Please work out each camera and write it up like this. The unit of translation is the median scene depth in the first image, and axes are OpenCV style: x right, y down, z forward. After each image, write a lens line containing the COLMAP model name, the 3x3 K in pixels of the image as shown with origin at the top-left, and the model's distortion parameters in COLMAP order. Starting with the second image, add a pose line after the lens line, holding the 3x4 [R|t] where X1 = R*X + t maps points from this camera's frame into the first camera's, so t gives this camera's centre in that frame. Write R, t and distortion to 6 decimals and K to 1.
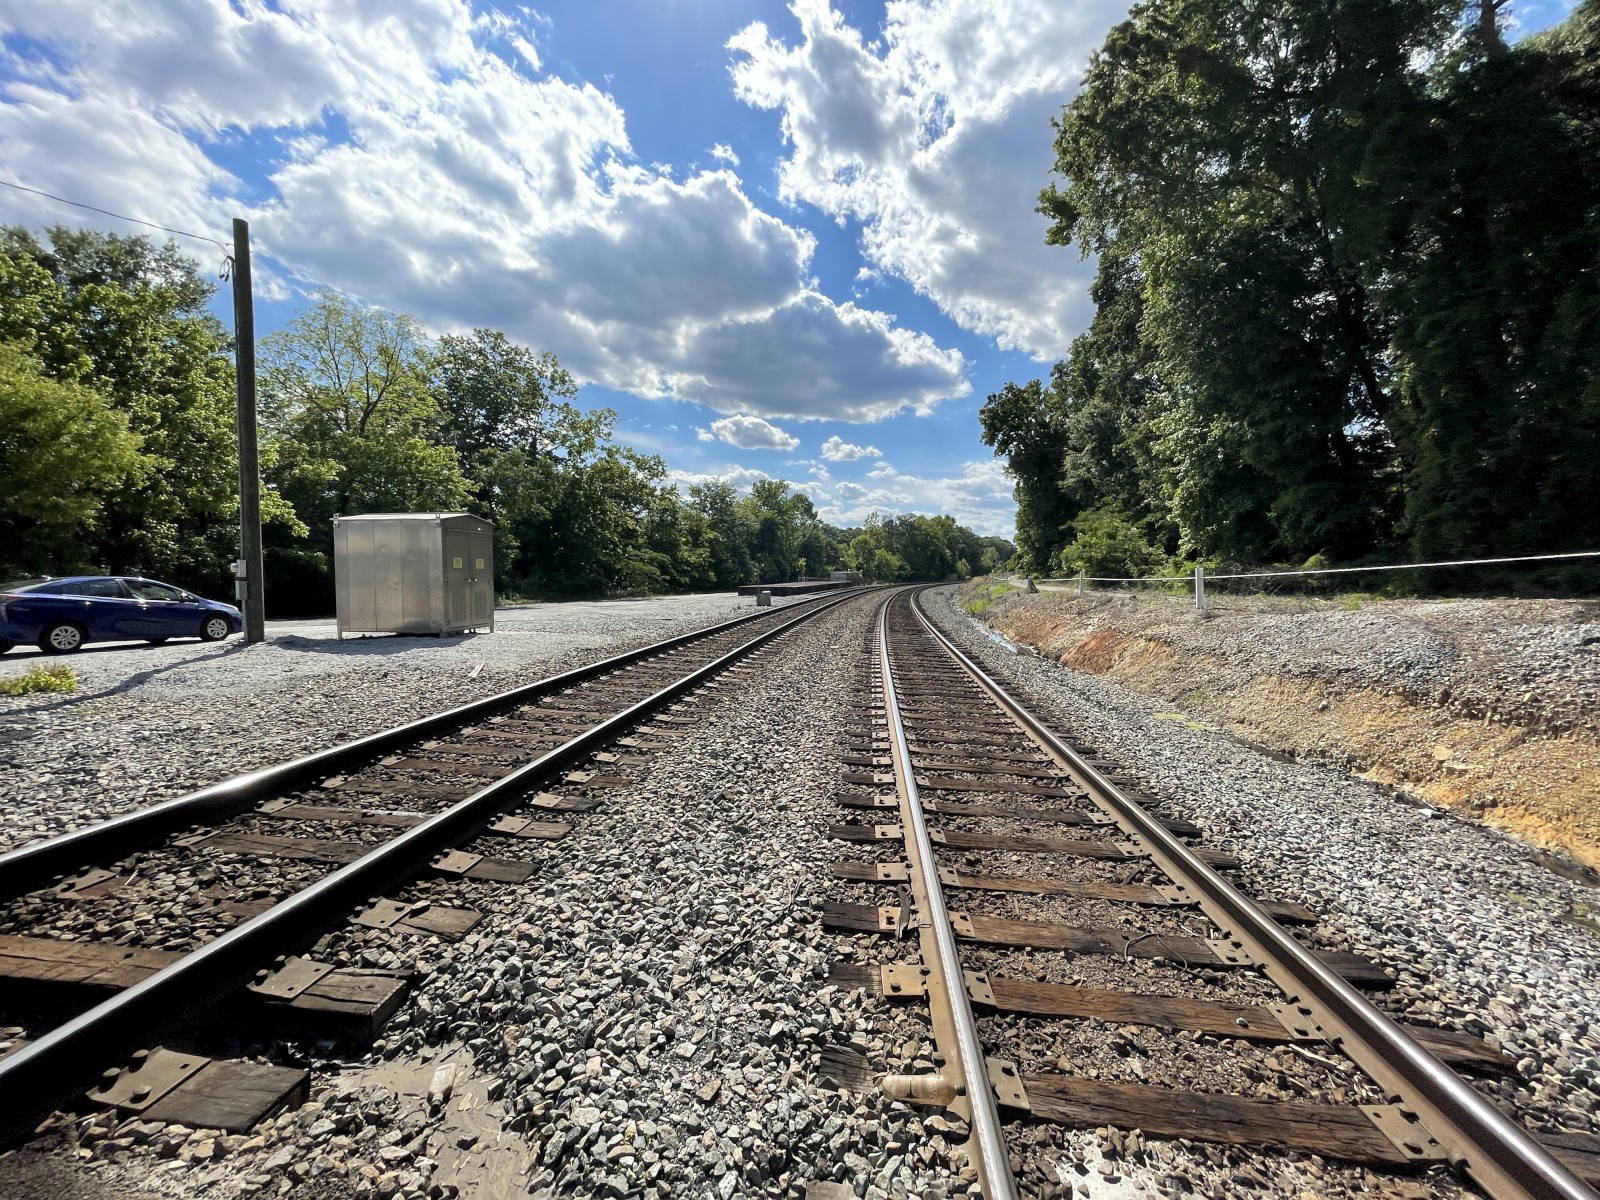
lens RADIAL K [[648.2, 0, 810.9], [0, 648.2, 600.1], [0, 0, 1]] dist [-0.000423, -0.000083]
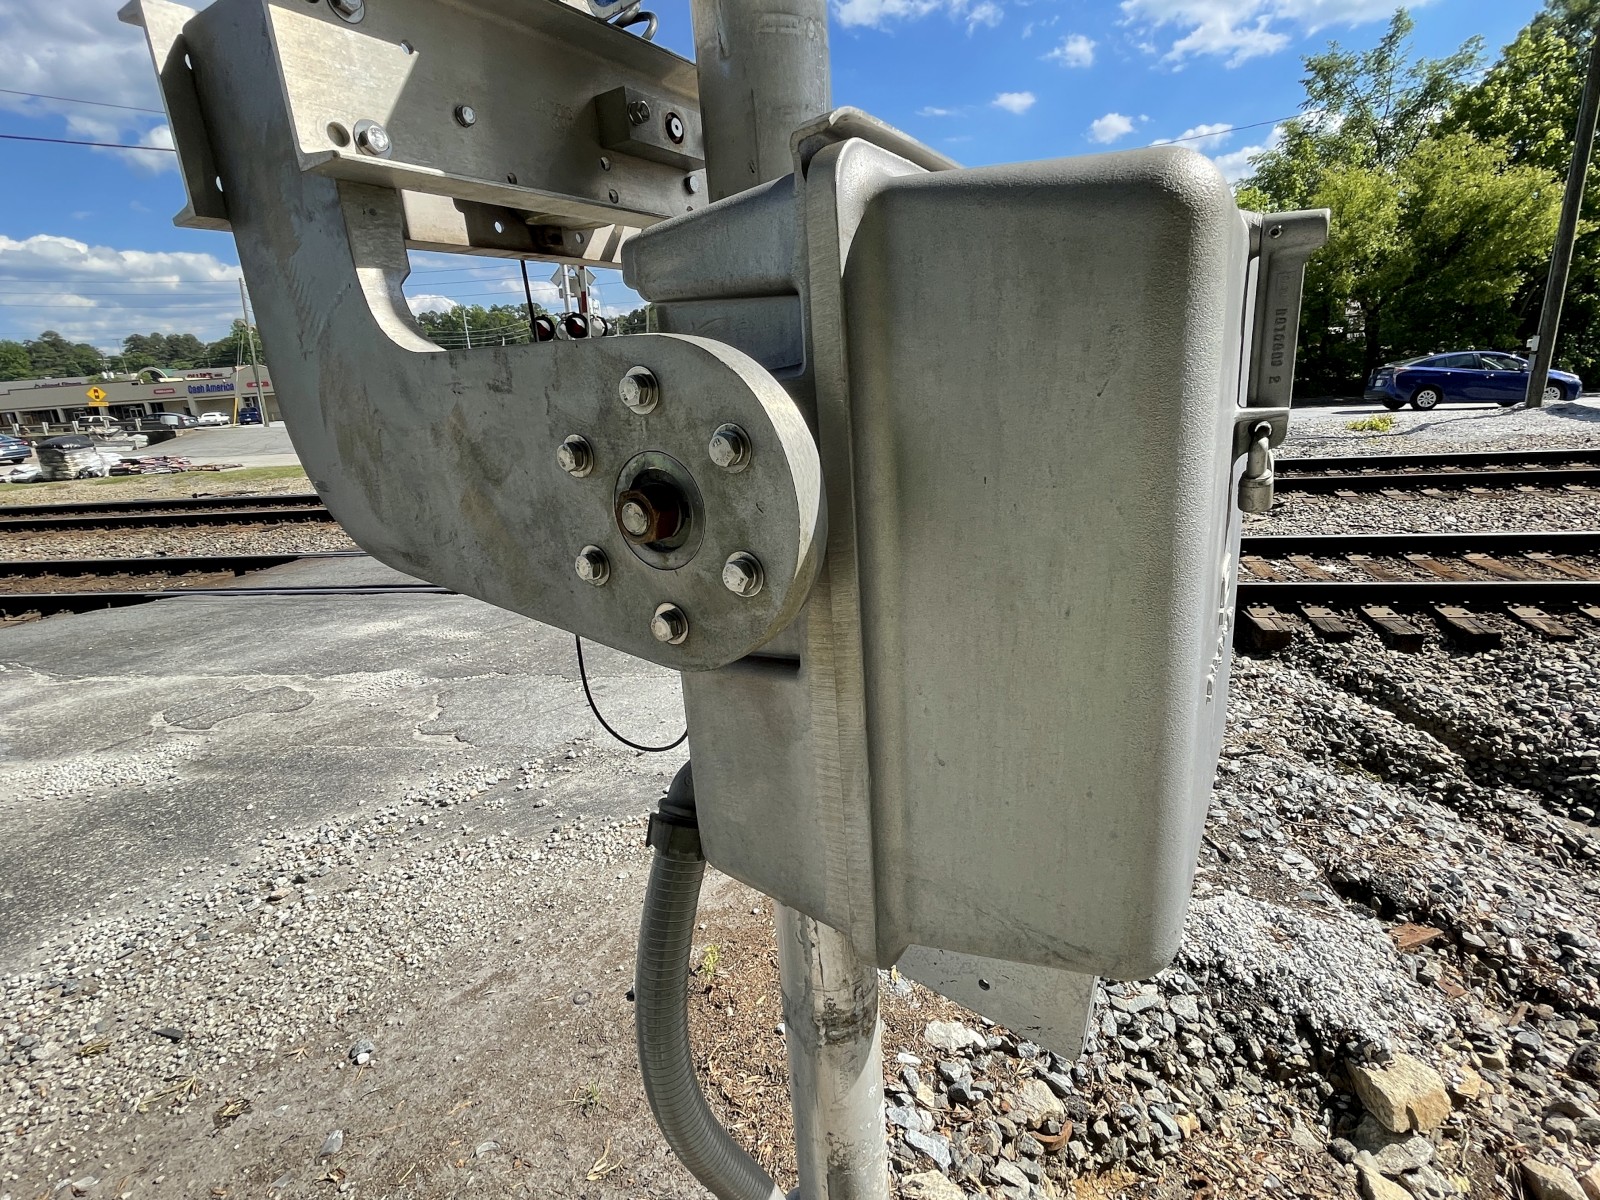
lens RADIAL K [[772.3, 0, 804.7], [0, 772.3, 601.2], [0, 0, 1]] dist [-0.003449, -0.001575]
pose [[-0.105833, 0.280426, -0.954023, 0.126237], [0.021064, 0.959828, 0.279796, -0.002462], [0.994161, 0.009516, -0.107488, -0.015972]]
